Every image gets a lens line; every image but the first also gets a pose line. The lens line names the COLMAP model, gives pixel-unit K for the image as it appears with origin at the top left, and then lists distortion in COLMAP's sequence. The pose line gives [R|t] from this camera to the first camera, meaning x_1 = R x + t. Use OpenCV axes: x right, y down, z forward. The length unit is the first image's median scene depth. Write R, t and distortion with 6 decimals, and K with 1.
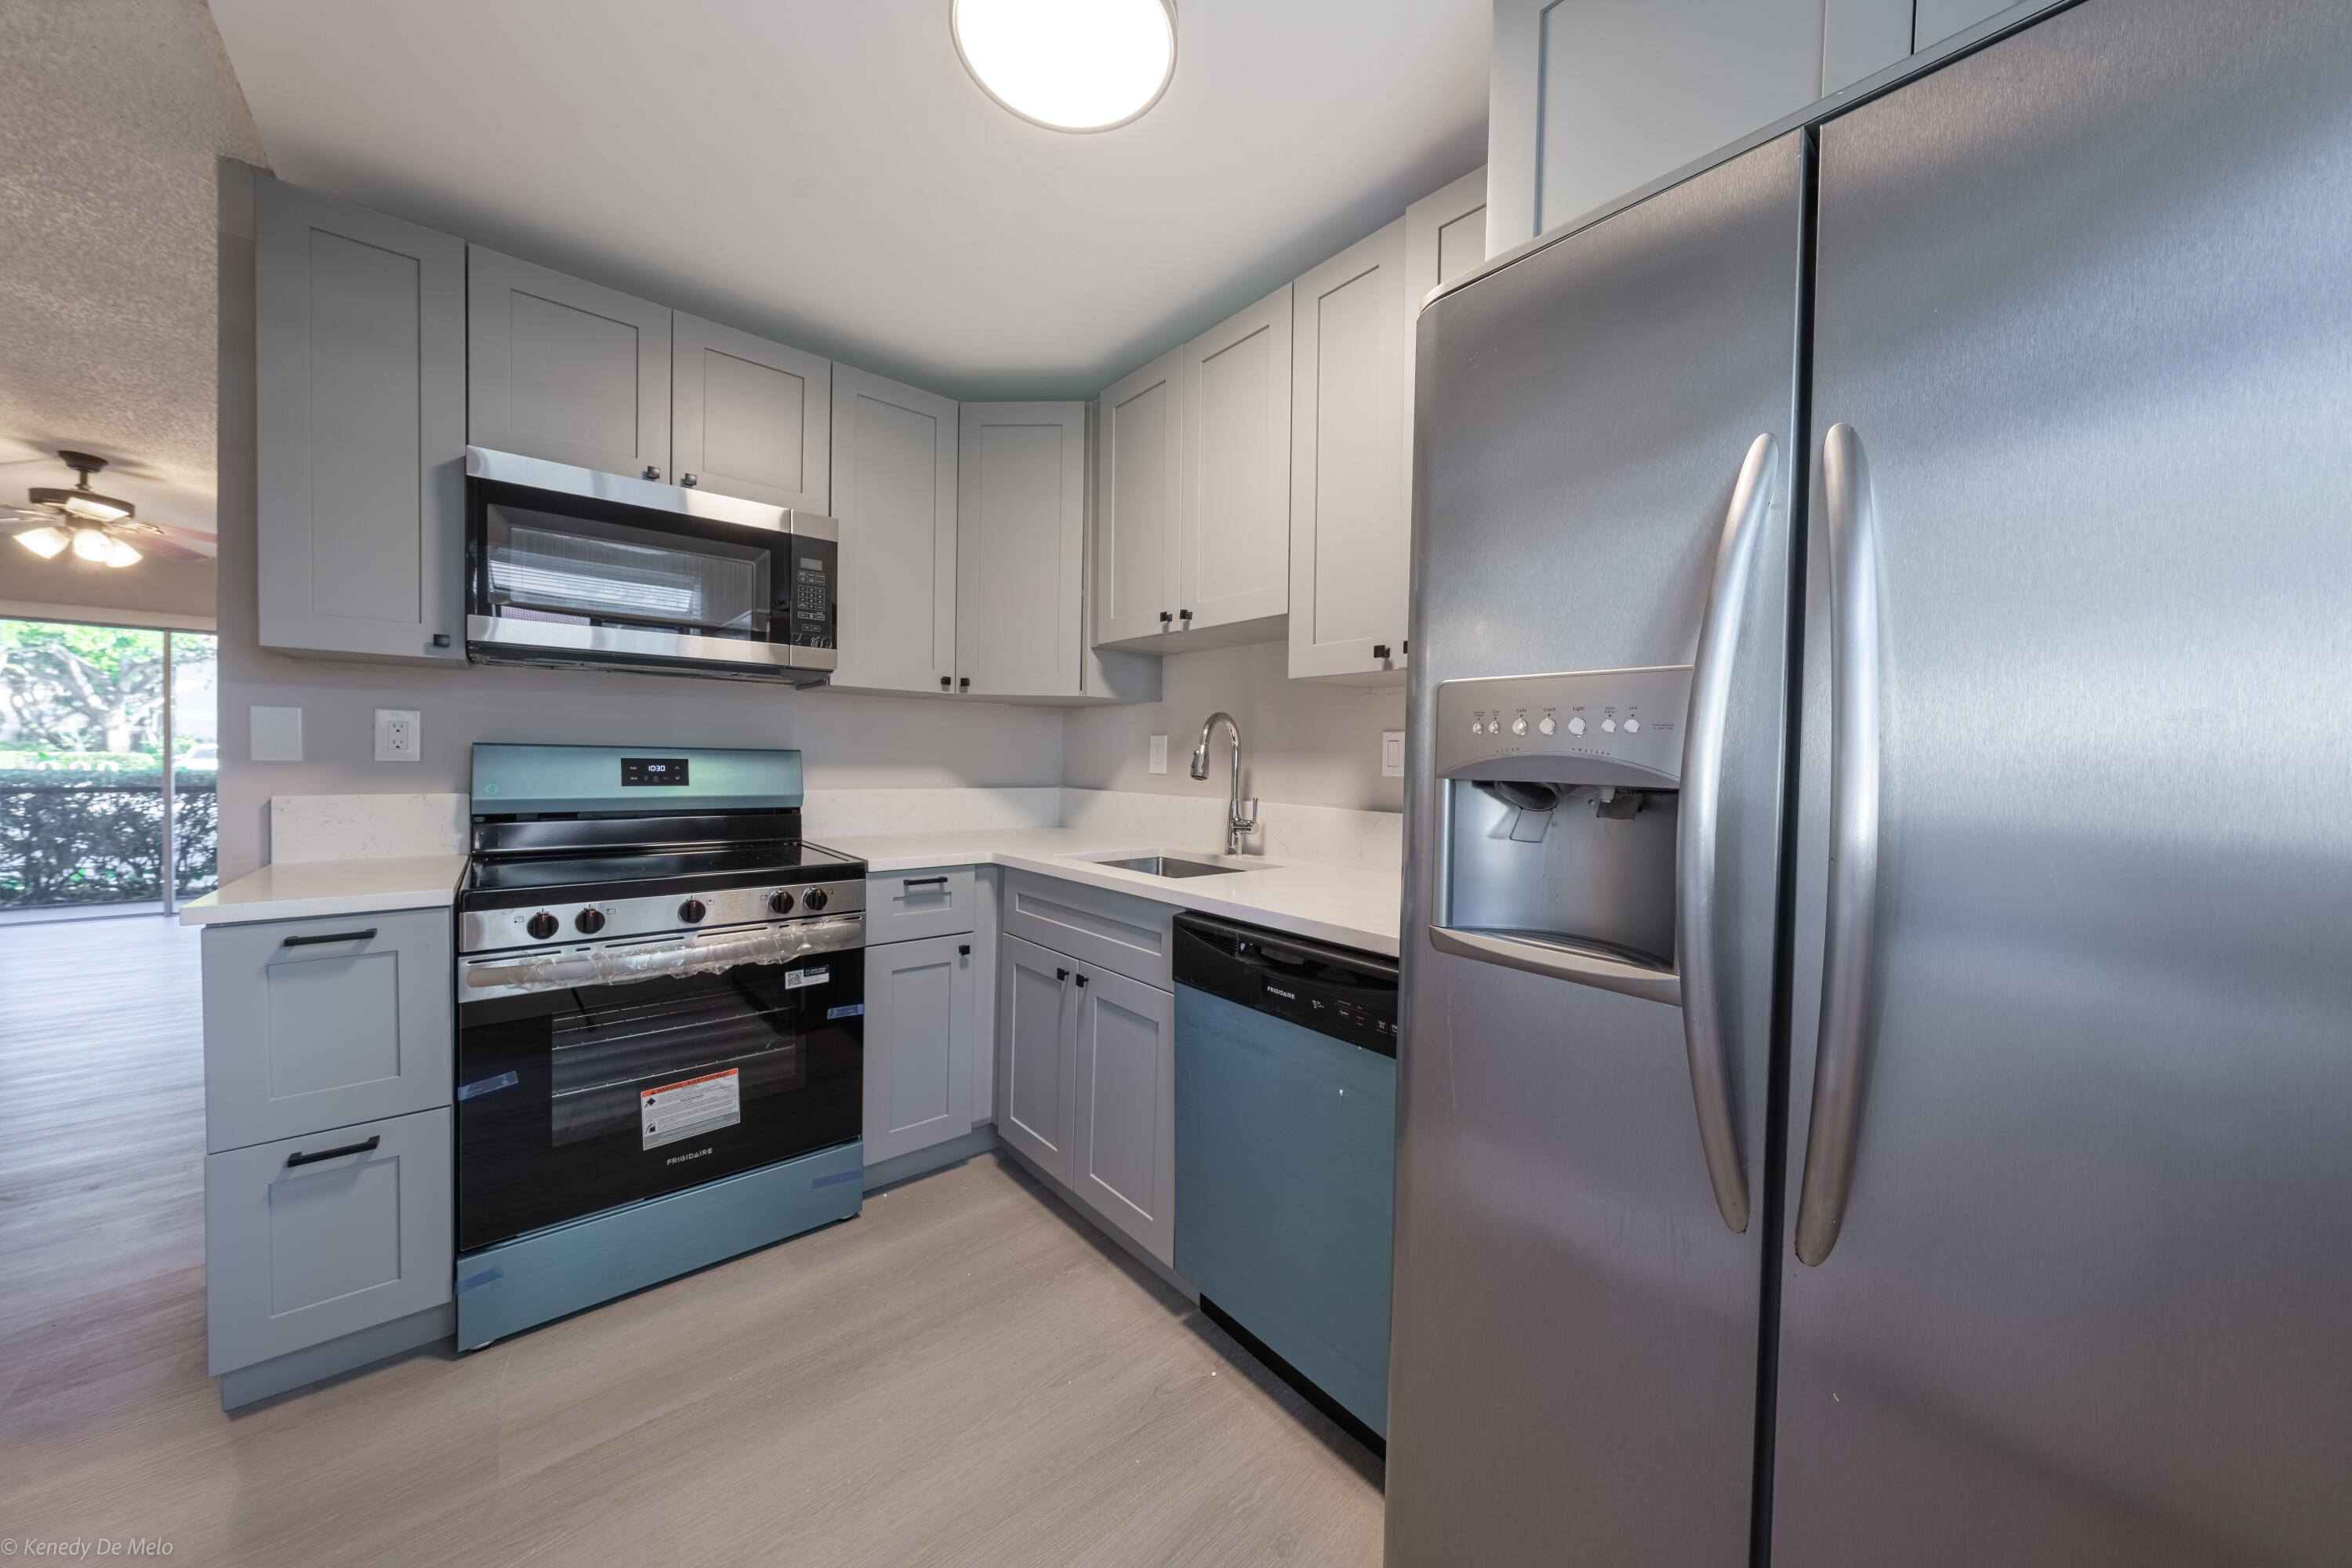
lens RADIAL K [[793.7, 0, 1185.5], [0, 793.7, 777.6], [0, 0, 1]] dist [-0.000012, -0.000140]
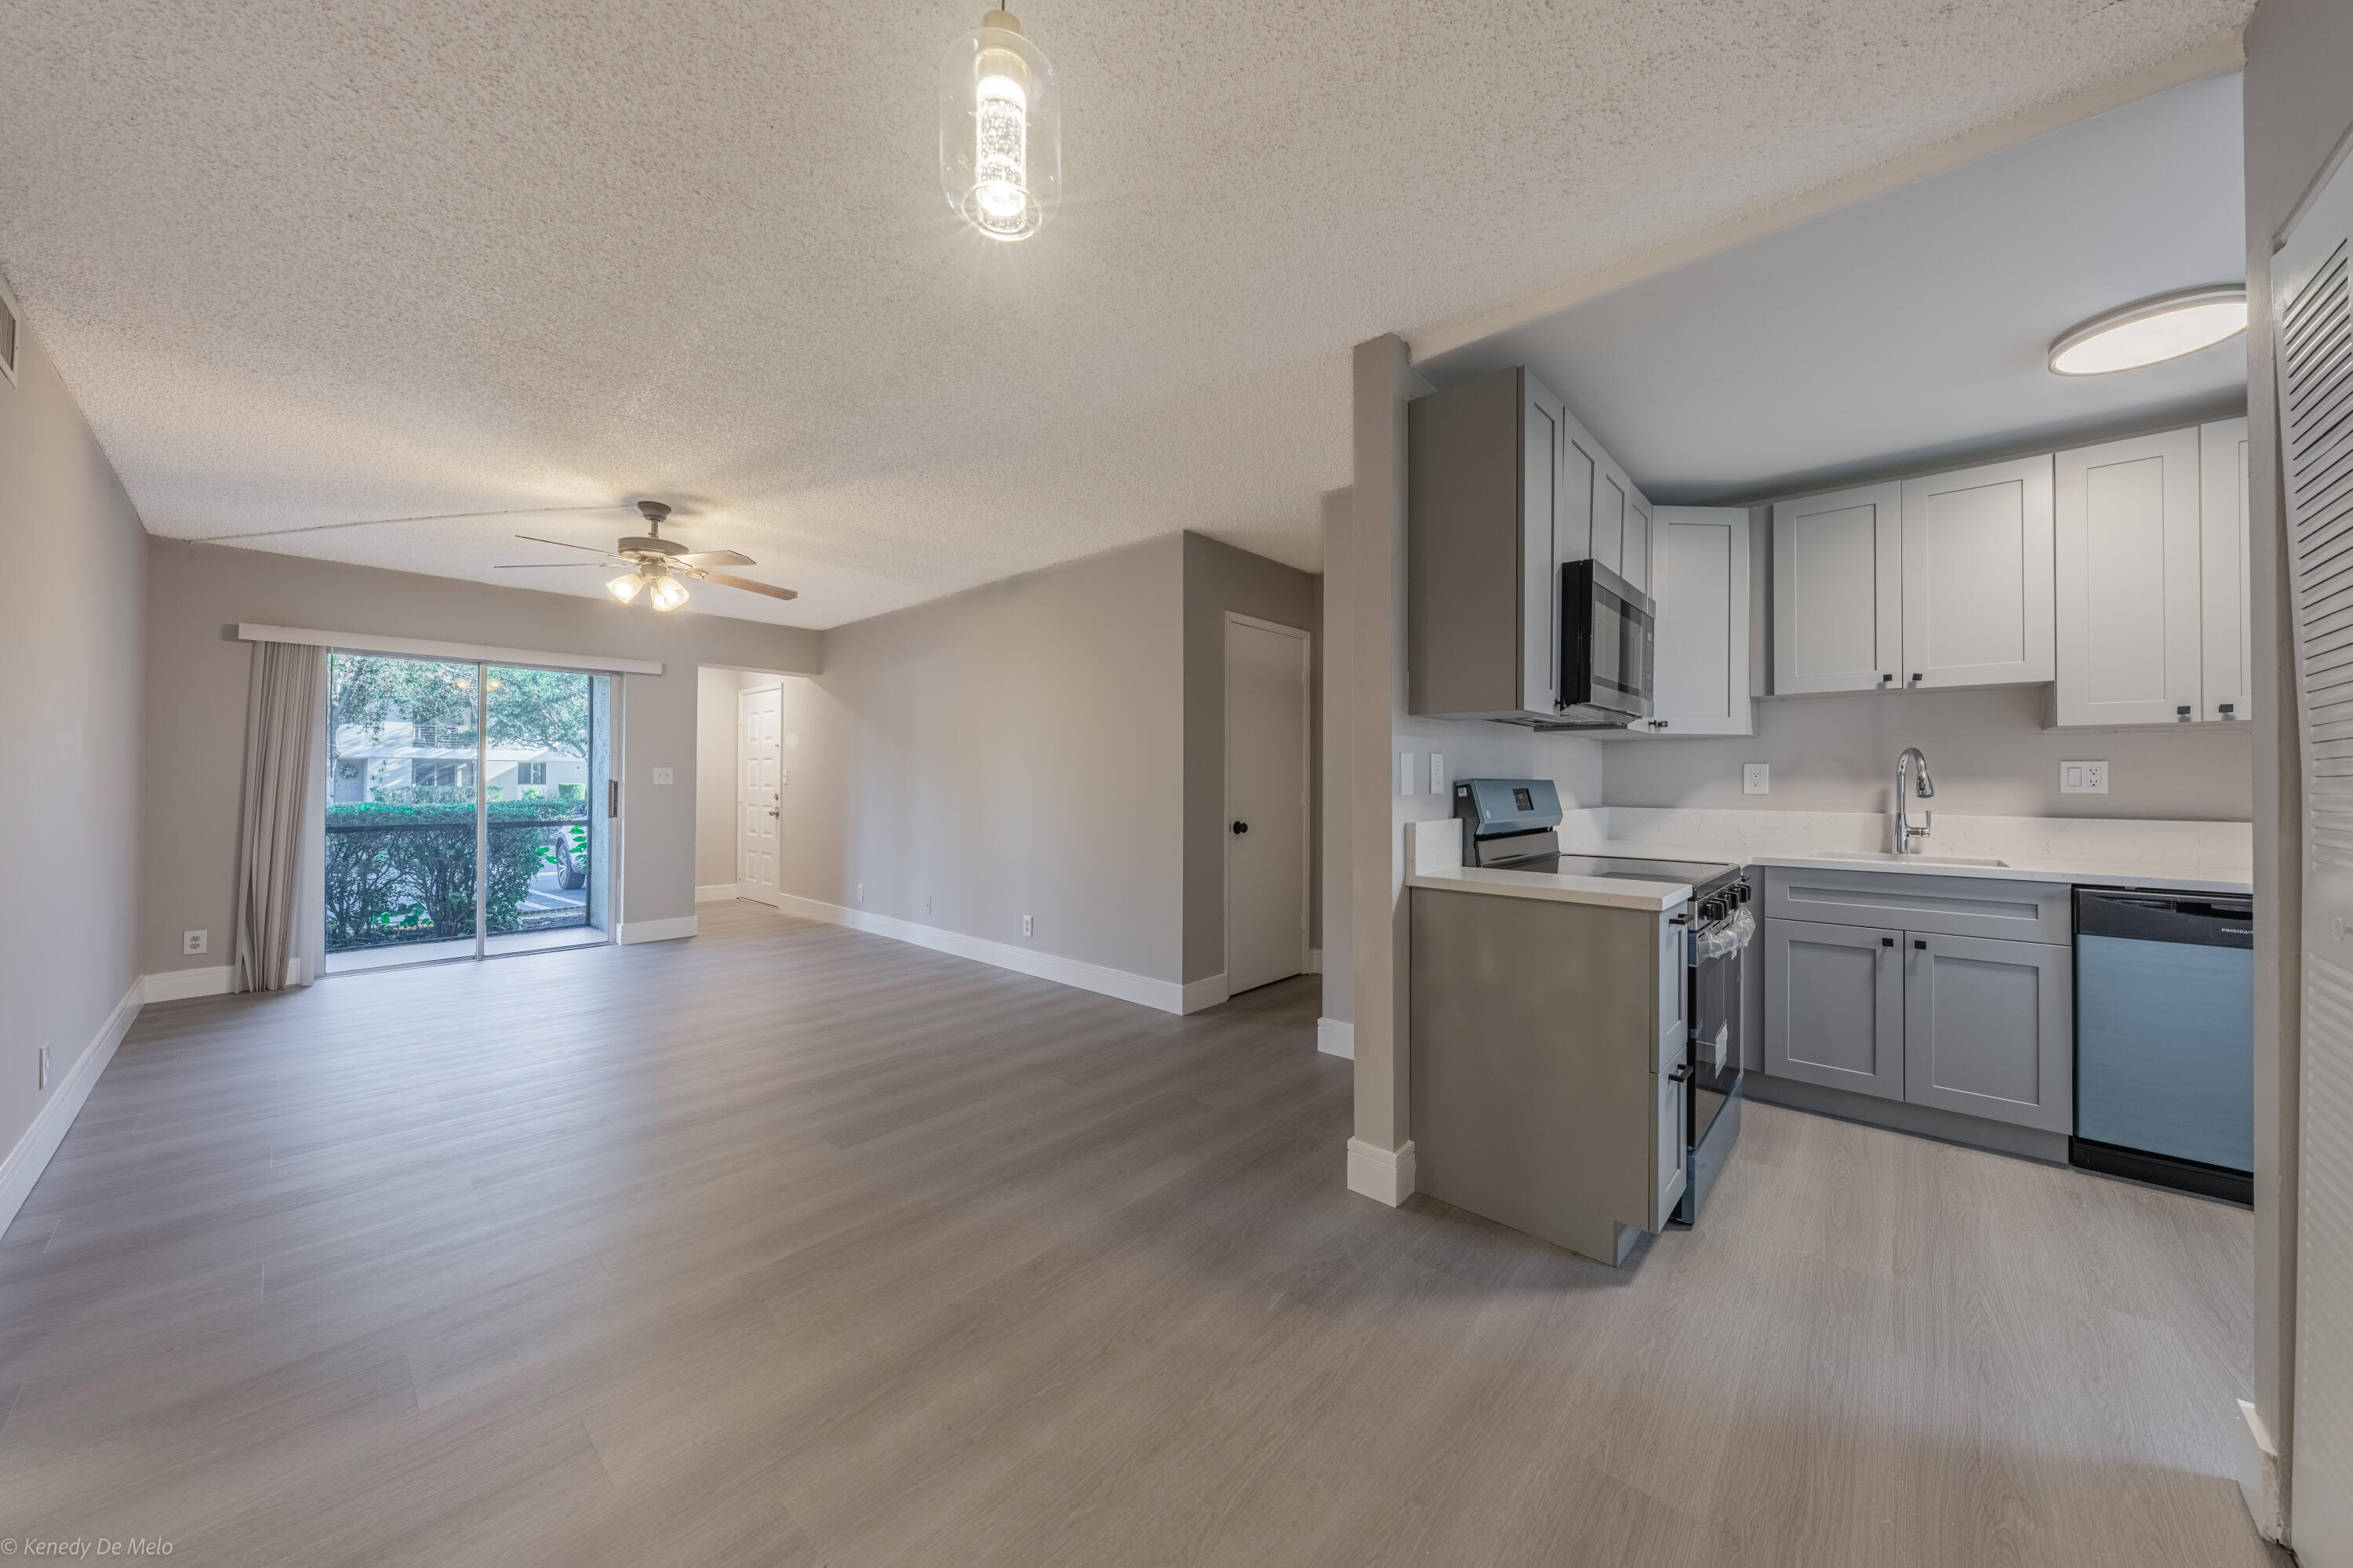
lens RADIAL K [[804.1, 0, 1179.7], [0, 804.1, 777.3], [0, 0, 1]] dist [-0.000190, -0.000271]
pose [[0.991744, -0.013928, 0.127472, -1.538648], [0.017136, 0.999563, -0.024103, -0.022732], [-0.127080, 0.026088, 0.991549, -0.223589]]
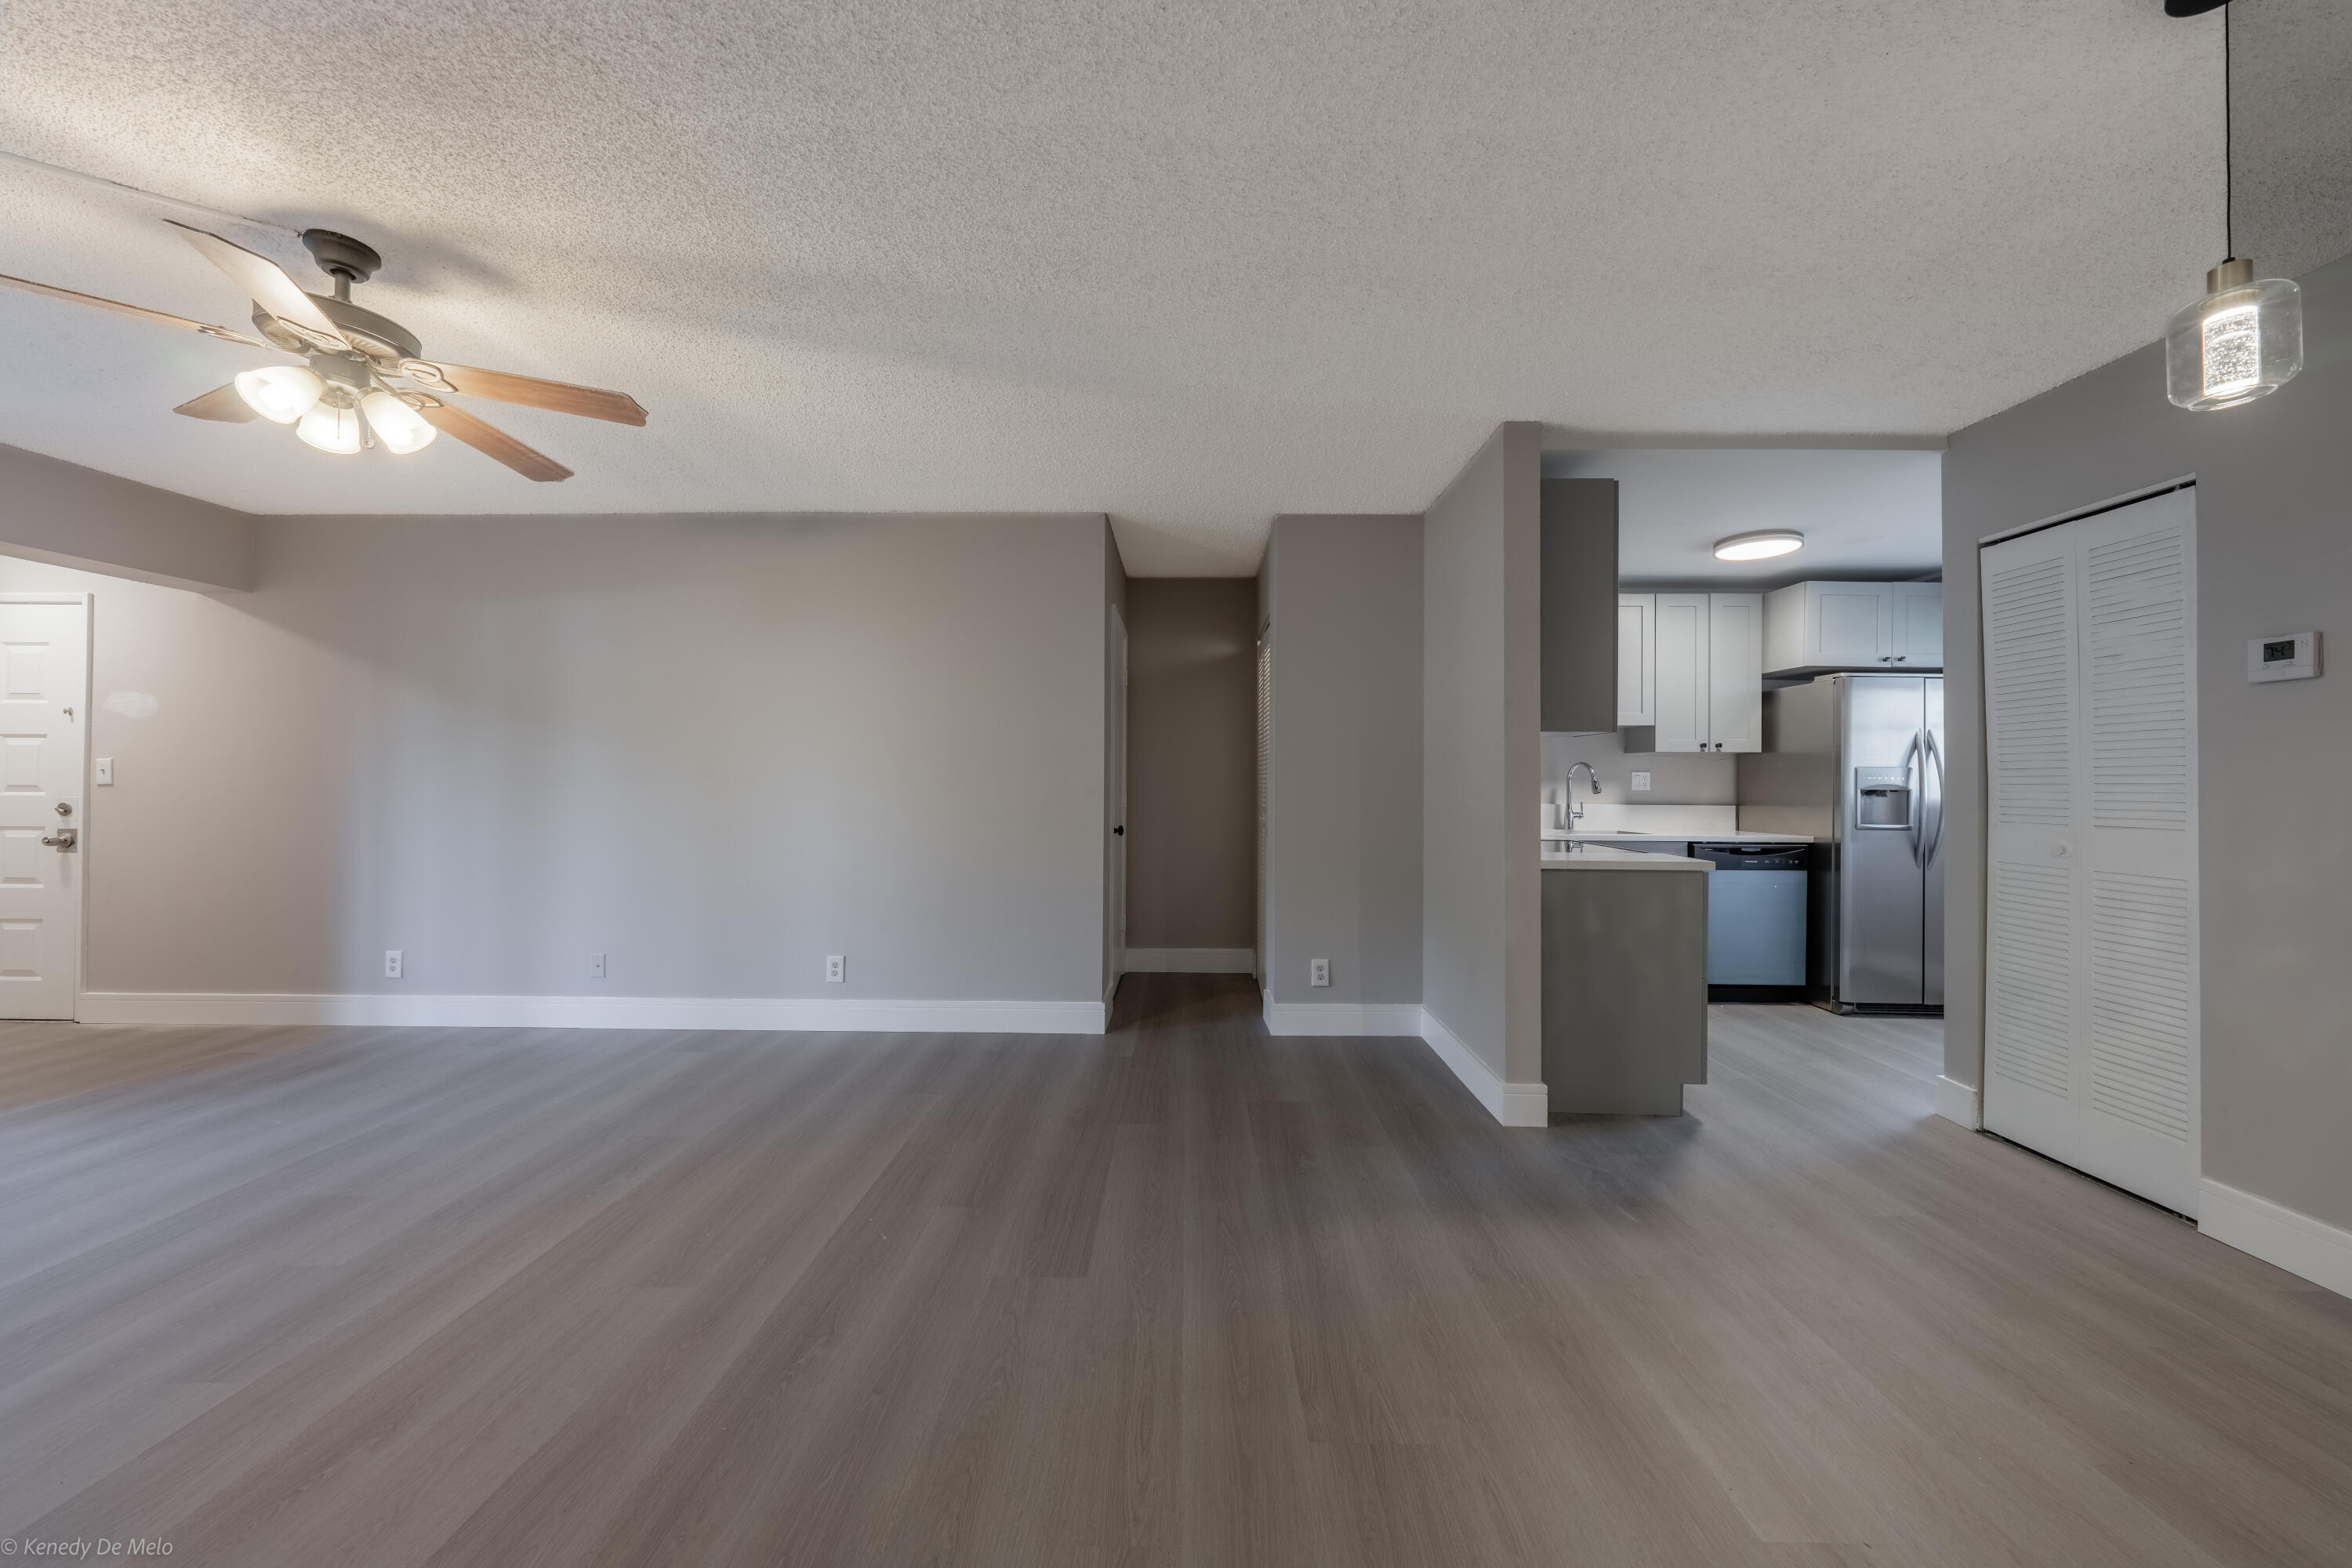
lens RADIAL K [[803.8, 0, 1179.2], [0, 803.8, 777.3], [0, 0, 1]] dist [-0.000190, -0.000271]
pose [[0.663301, -0.009922, 0.748287, -2.586246], [0.022435, 0.999726, -0.006631, -0.058042], [-0.748016, 0.021186, 0.663342, 0.416717]]
